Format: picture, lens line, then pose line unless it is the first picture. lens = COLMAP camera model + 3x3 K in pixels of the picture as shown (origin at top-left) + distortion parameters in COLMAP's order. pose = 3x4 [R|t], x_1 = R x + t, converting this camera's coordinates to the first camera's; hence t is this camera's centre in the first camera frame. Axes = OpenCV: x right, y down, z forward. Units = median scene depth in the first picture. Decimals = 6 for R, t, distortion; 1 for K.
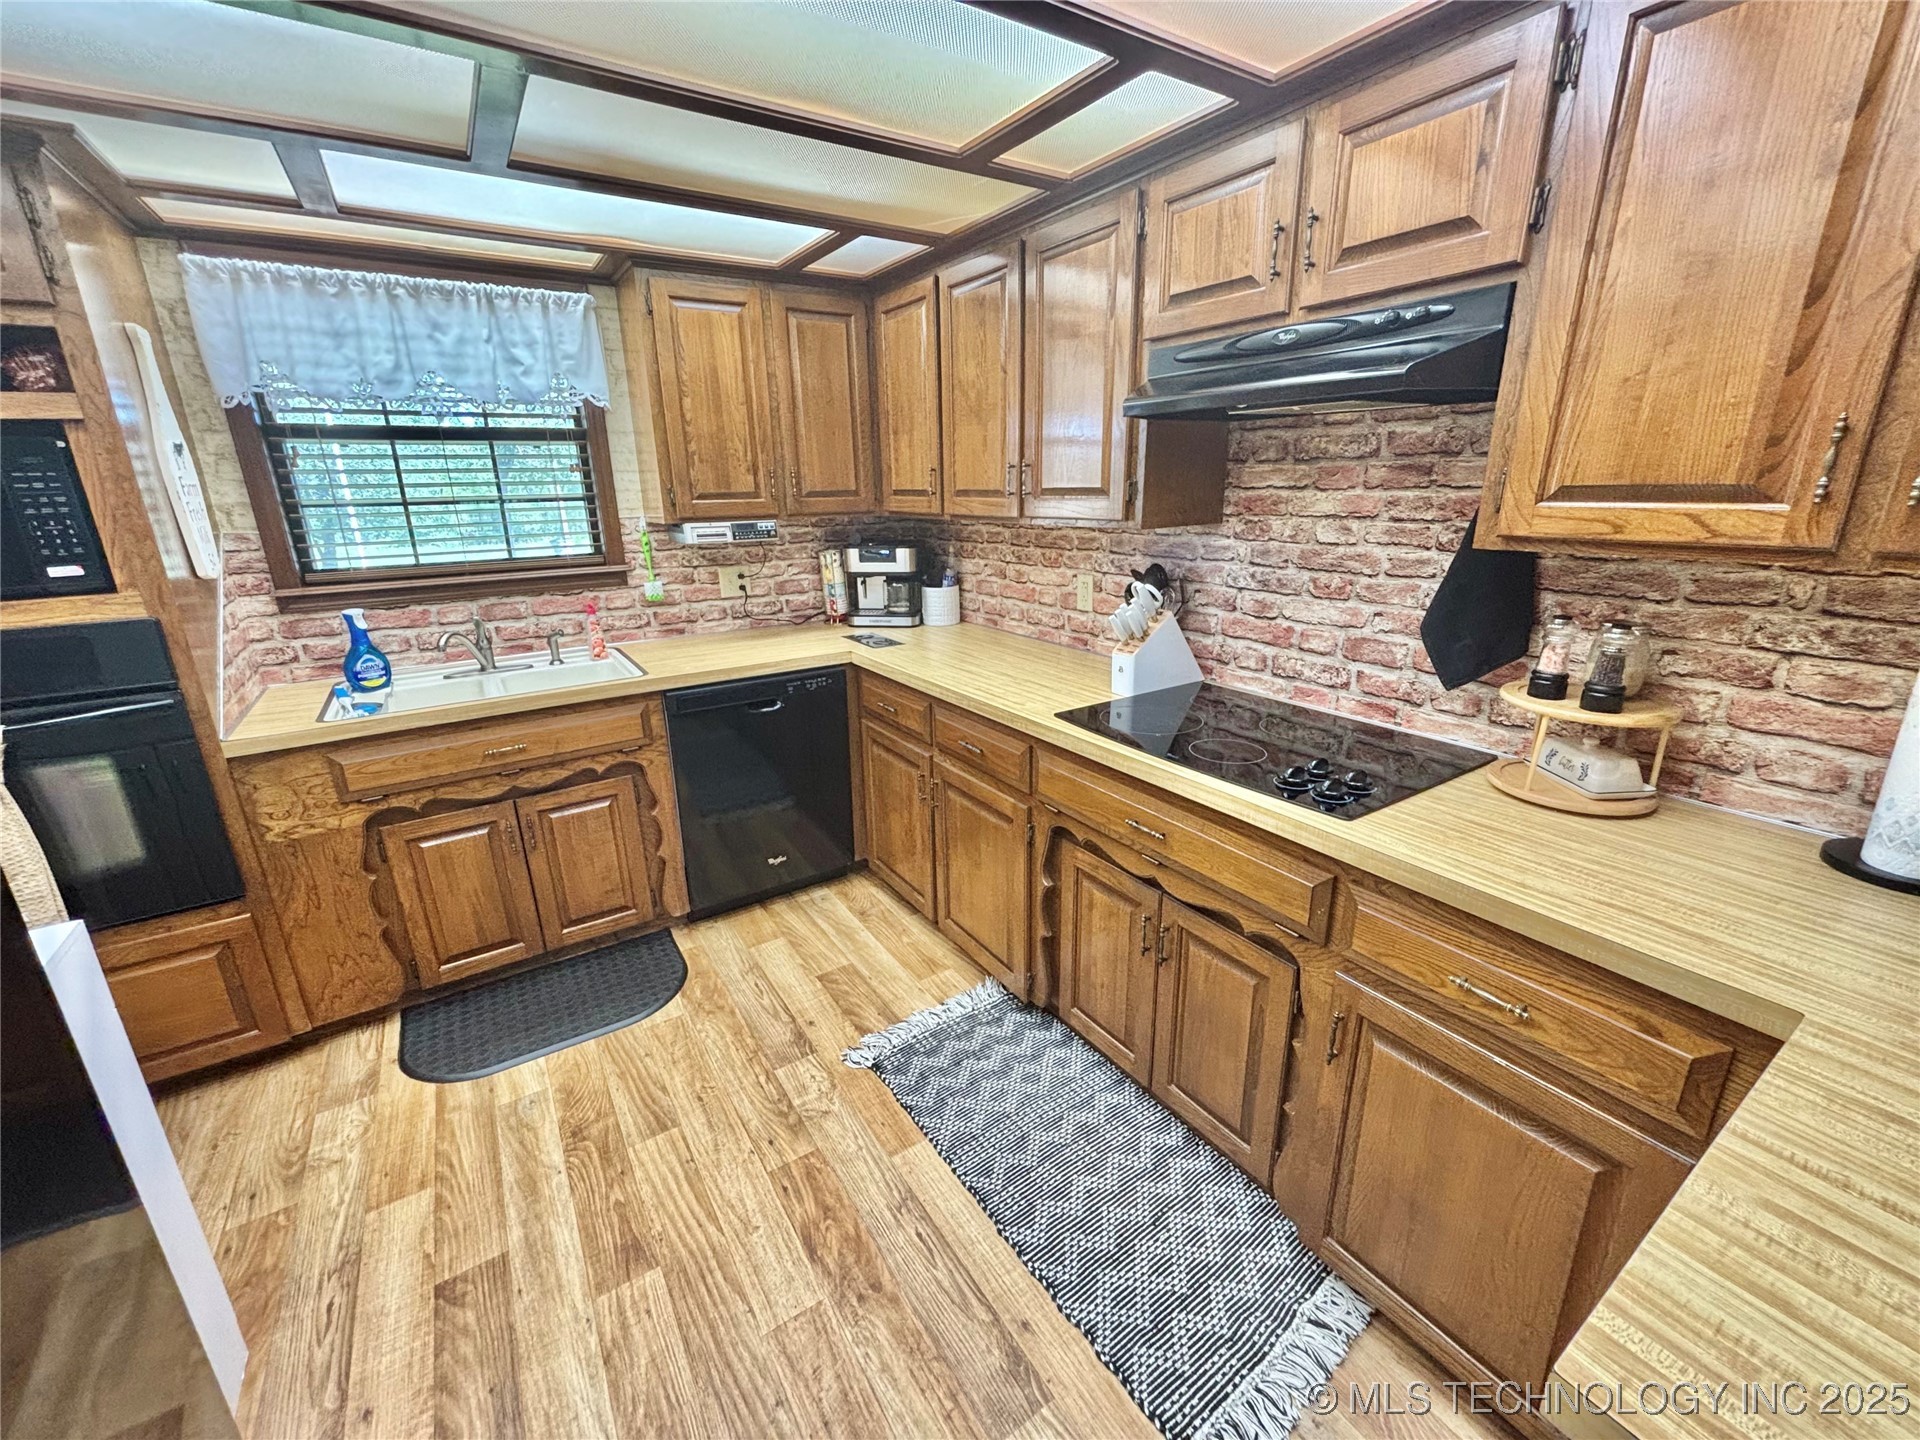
lens RADIAL K [[778.5, 0, 957.0], [0, 778.5, 713.1], [0, 0, 1]] dist [-0.000061, 0.000507]
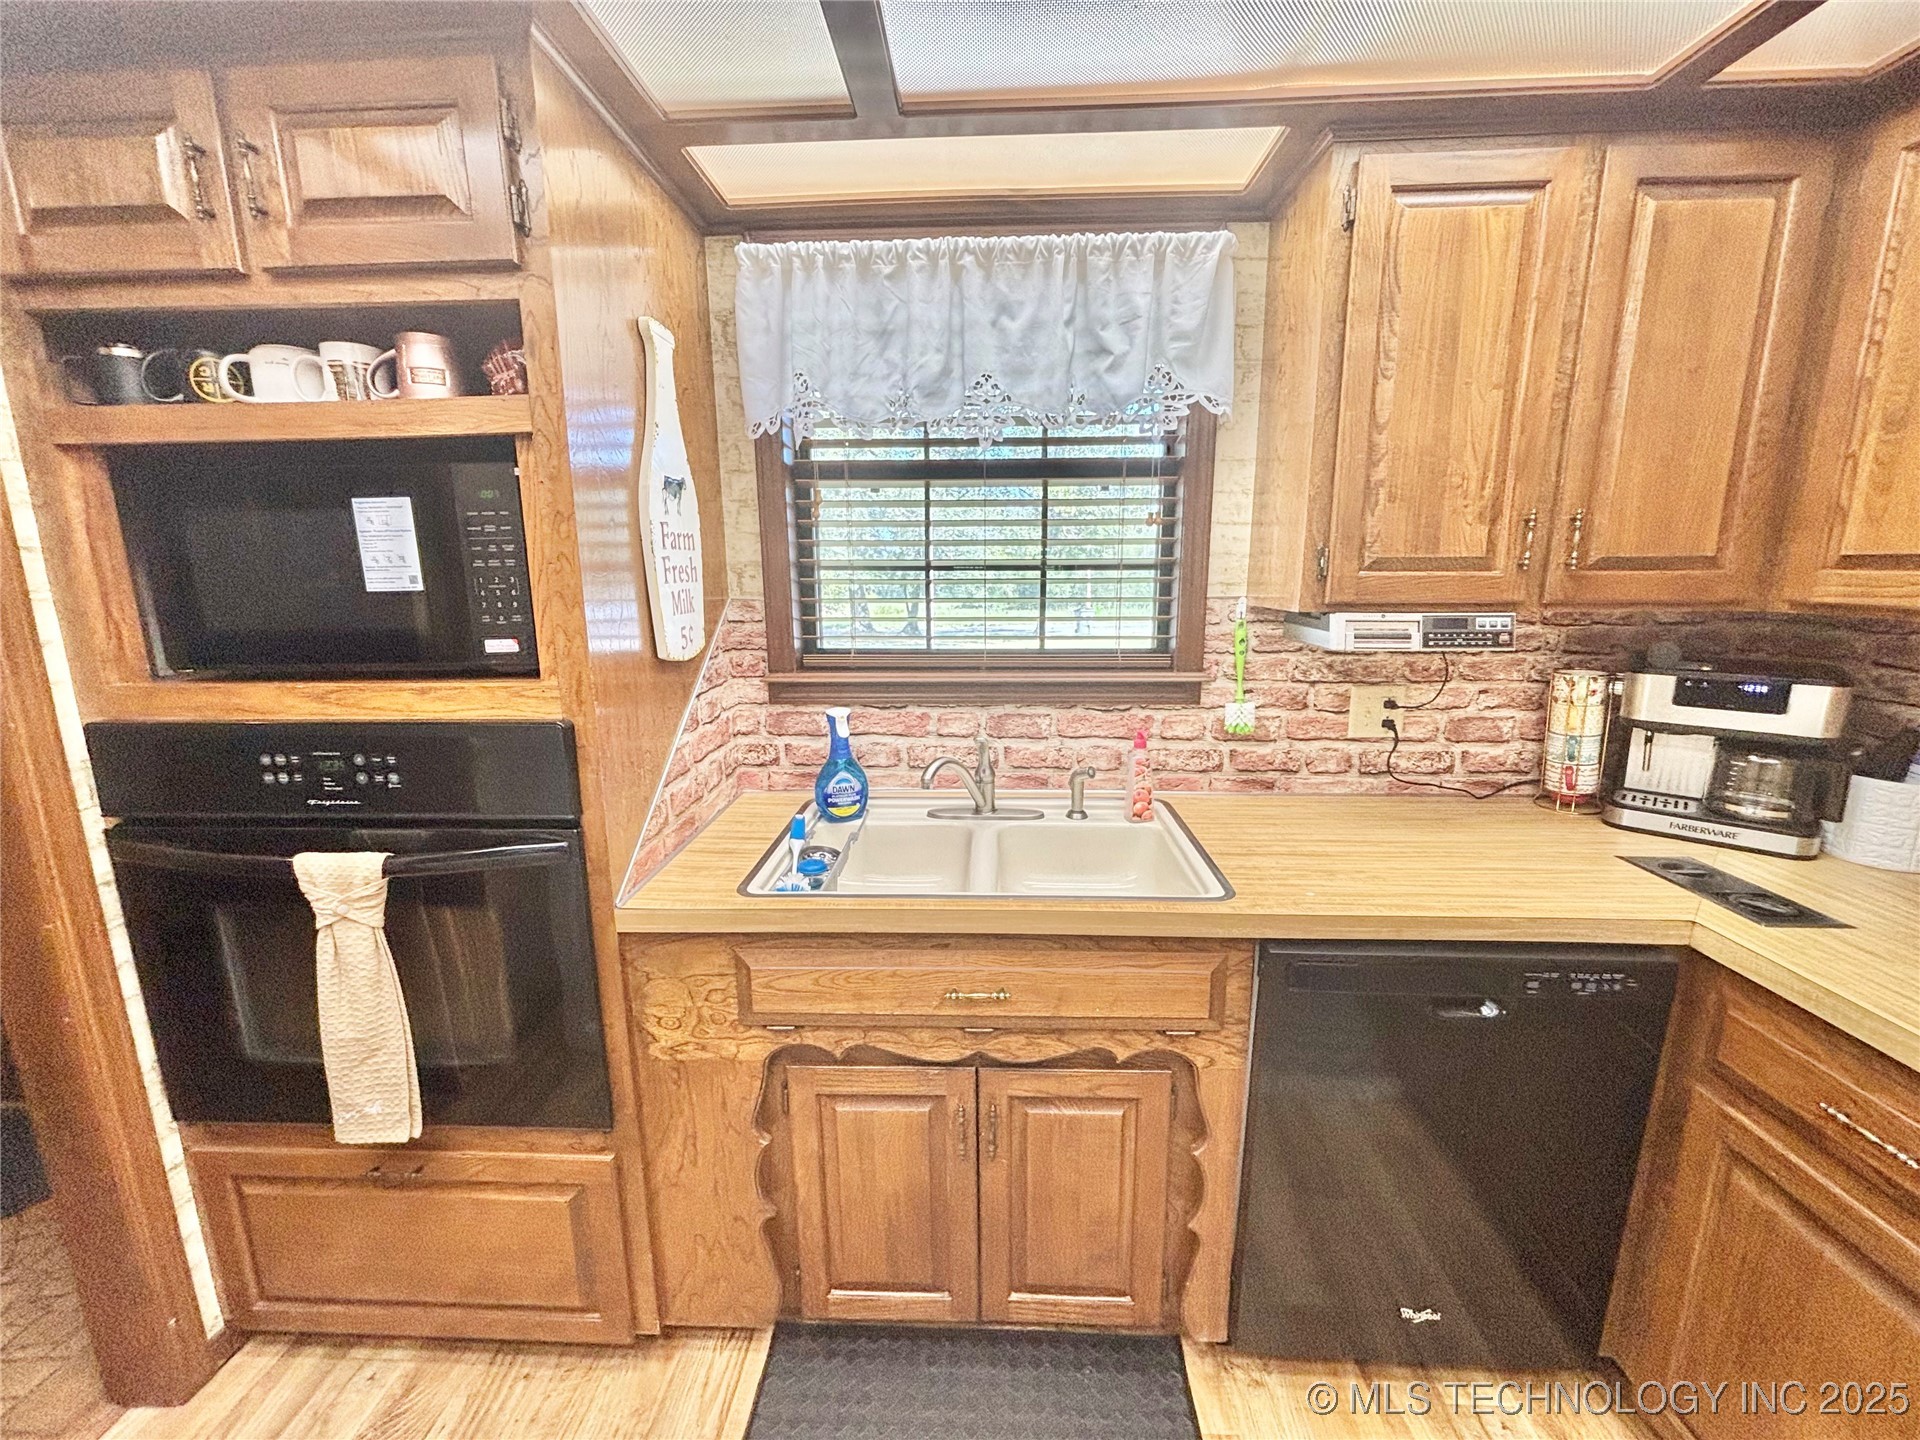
lens RADIAL K [[772.5, 0, 960.0], [0, 772.5, 720.0], [0, 0, 1]] dist [-0.001653, -0.000571]
pose [[0.814943, 0.128328, -0.565154, -0.290977], [-0.175231, 0.984094, -0.029225, -0.127315], [0.552414, 0.122849, 0.824467, 0.494979]]
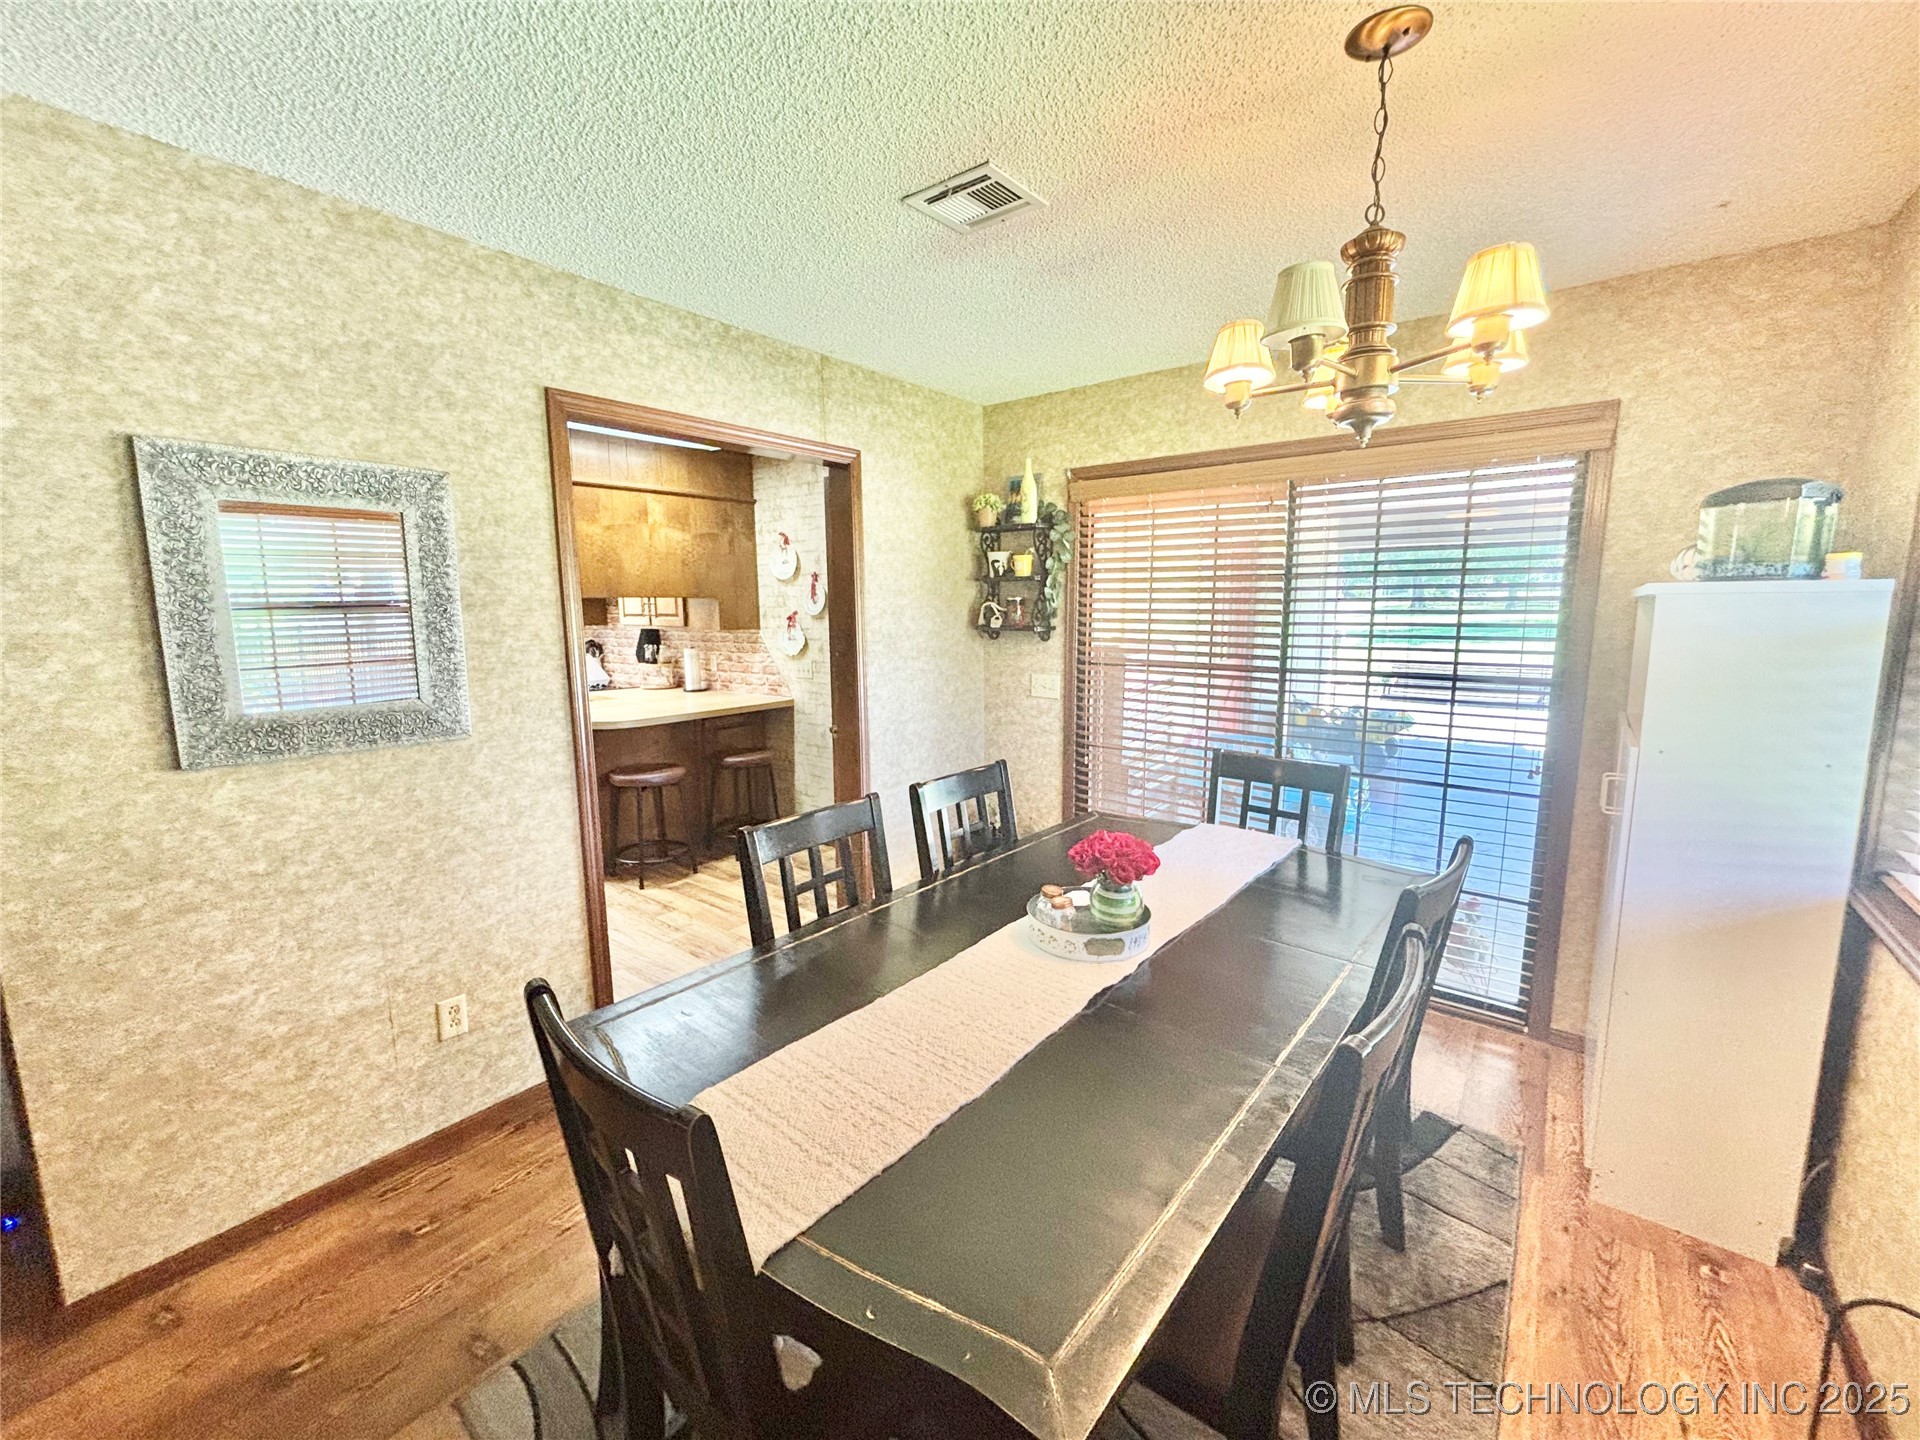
lens RADIAL K [[772.5, 0, 960.0], [0, 772.5, 720.0], [0, 0, 1]] dist [-0.001653, -0.000571]
pose [[0.944192, -0.037012, 0.327310, 0.584573], [0.084143, 0.987802, -0.131025, 0.568686], [-0.318468, 0.151254, 0.935789, -1.971418]]
